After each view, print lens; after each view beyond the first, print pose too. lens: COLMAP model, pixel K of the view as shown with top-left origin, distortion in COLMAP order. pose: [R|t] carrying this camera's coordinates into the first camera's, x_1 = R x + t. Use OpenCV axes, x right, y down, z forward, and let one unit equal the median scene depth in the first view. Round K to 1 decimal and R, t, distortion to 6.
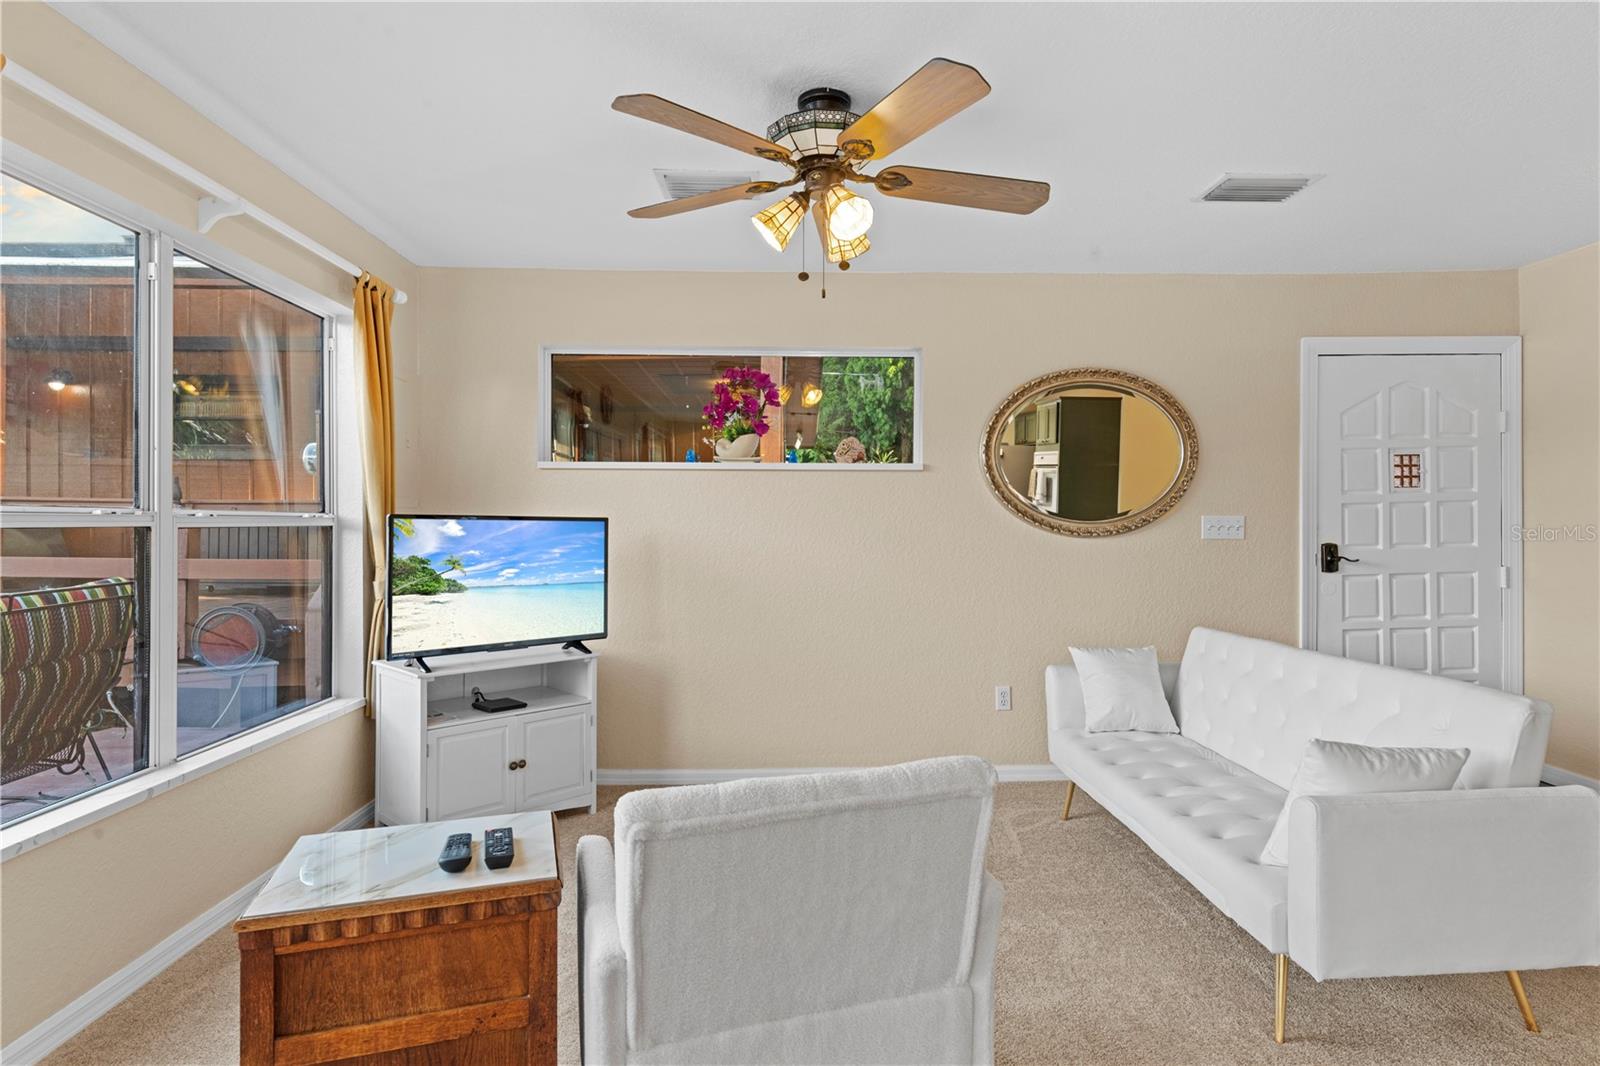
lens RADIAL K [[831.3, 0, 797.8], [0, 831.3, 519.8], [0, 0, 1]] dist [-0.000593, -0.001502]
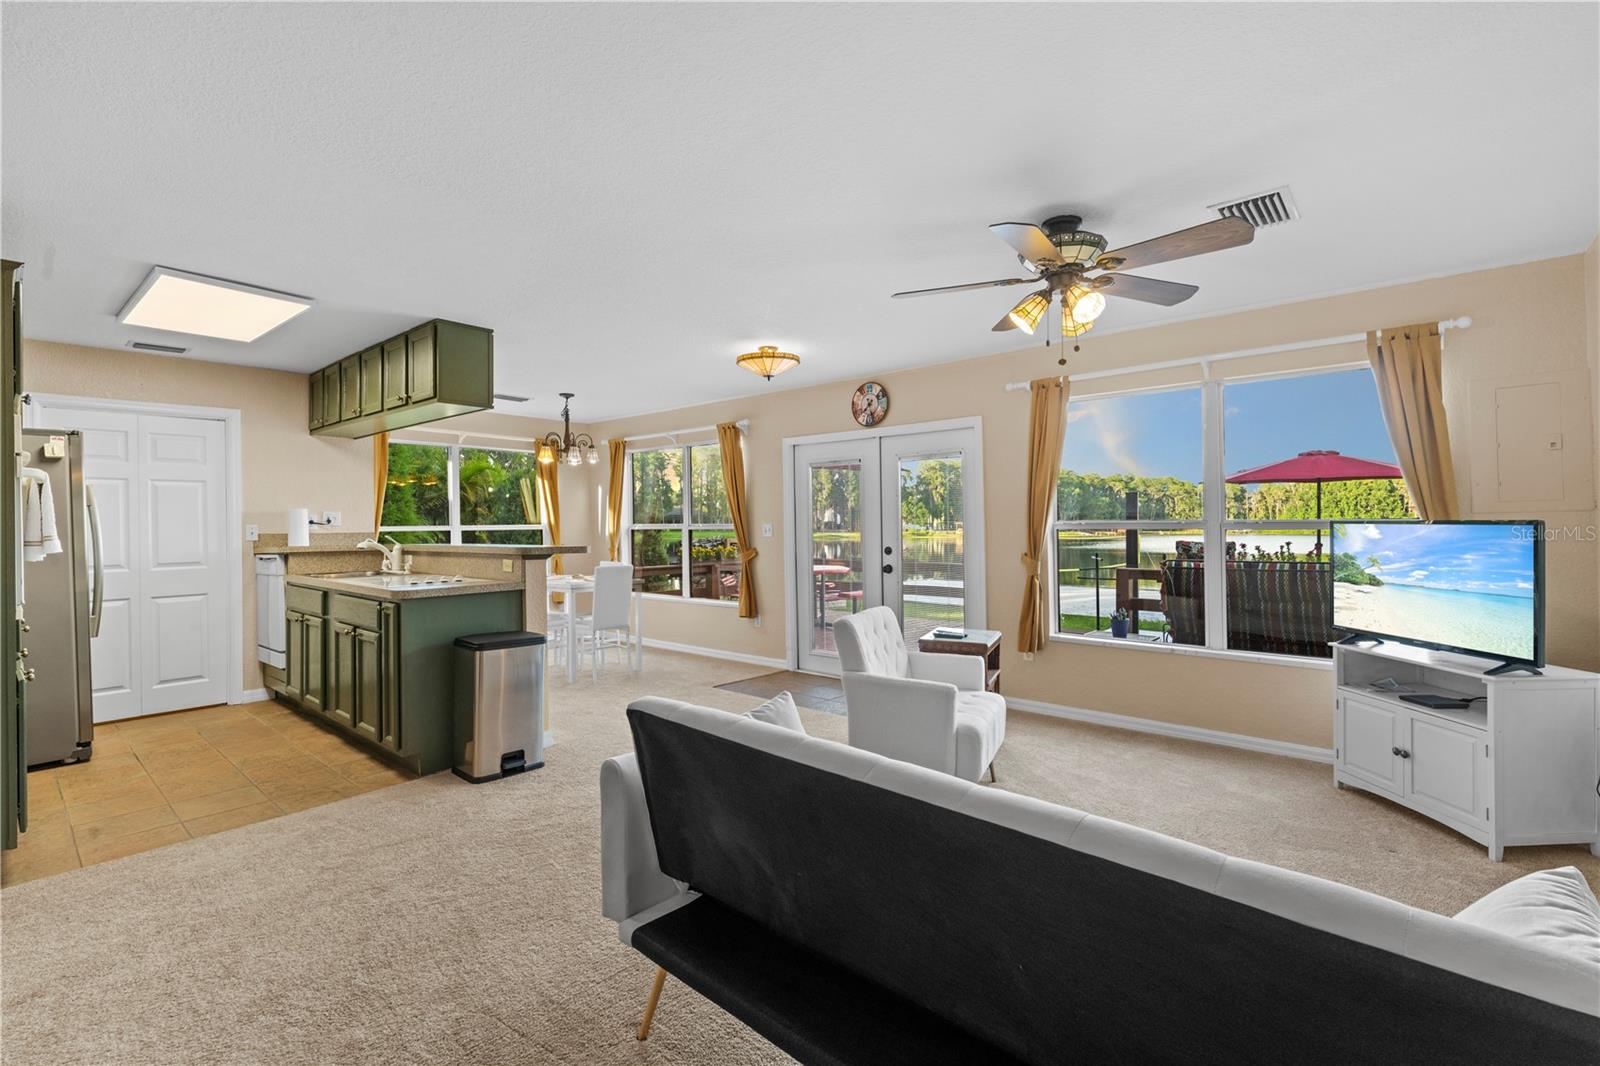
lens RADIAL K [[699.1, 0, 808.3], [0, 699.1, 520.0], [0, 0, 1]] dist [-0.008978, 0.002036]
pose [[-0.651187, -0.010322, -0.758847, 0.793851], [0.003531, 0.999855, -0.016630, 0.006497], [0.758909, -0.013509, -0.651057, 0.947370]]
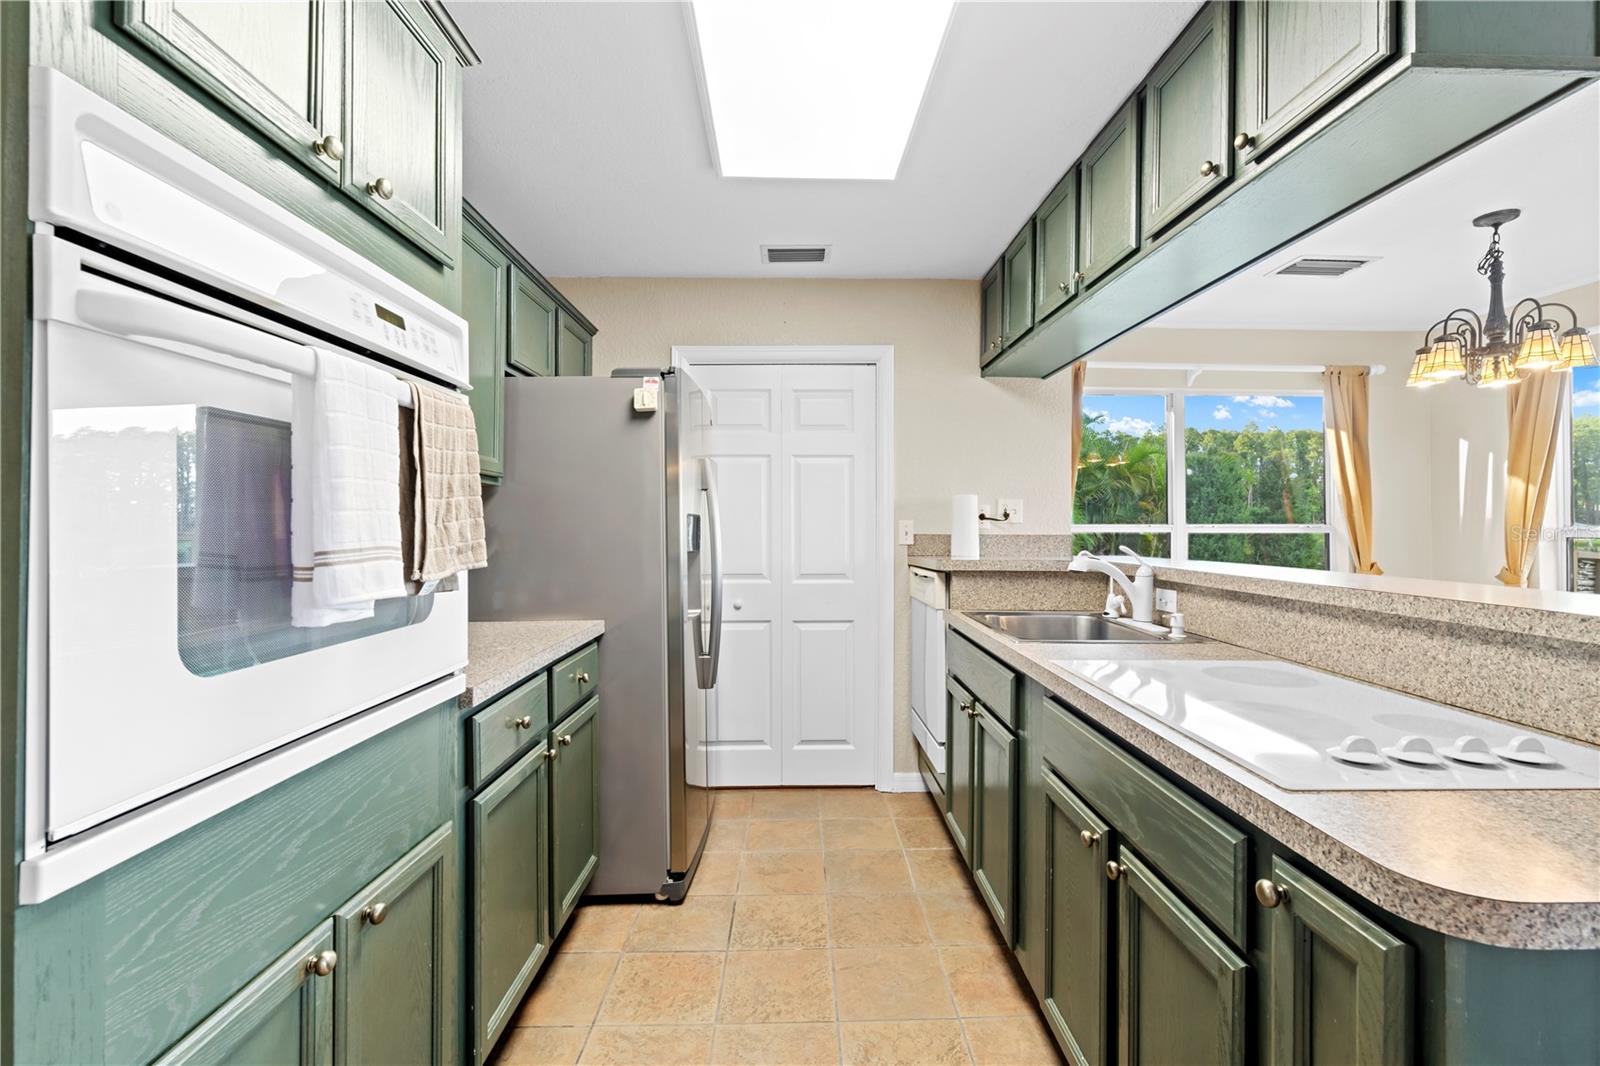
lens RADIAL K [[699.1, 0, 820.0], [0, 699.1, 521.6], [0, 0, 1]] dist [-0.008978, 0.002036]
pose [[-0.999339, -0.014826, -0.033194, 0.600773], [-0.014759, 0.999888, -0.002281, -0.005724], [0.033225, -0.001789, -0.999446, 0.086345]]
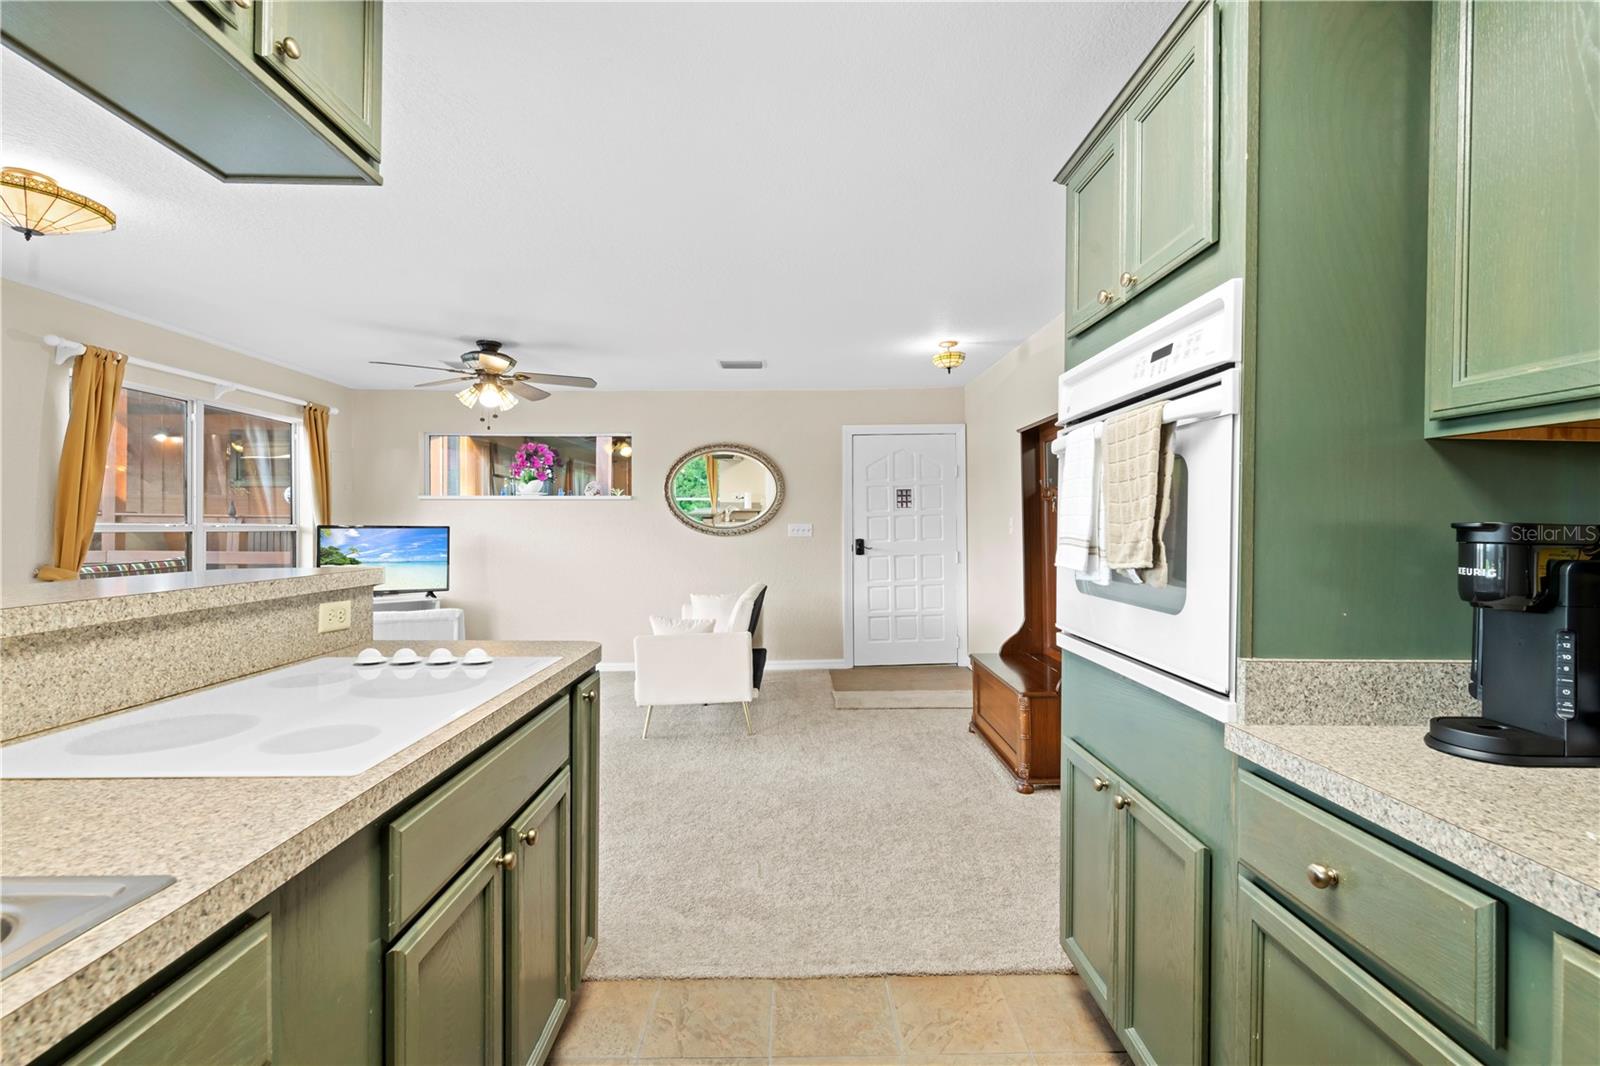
lens RADIAL K [[699.1, 0, 795.3], [0, 699.1, 520.4], [0, 0, 1]] dist [-0.008978, 0.002036]
pose [[0.999979, -0.003540, 0.005509, 0.574223], [0.003579, 0.999969, -0.006952, -0.002257], [-0.005485, 0.006972, 0.999961, -0.606986]]
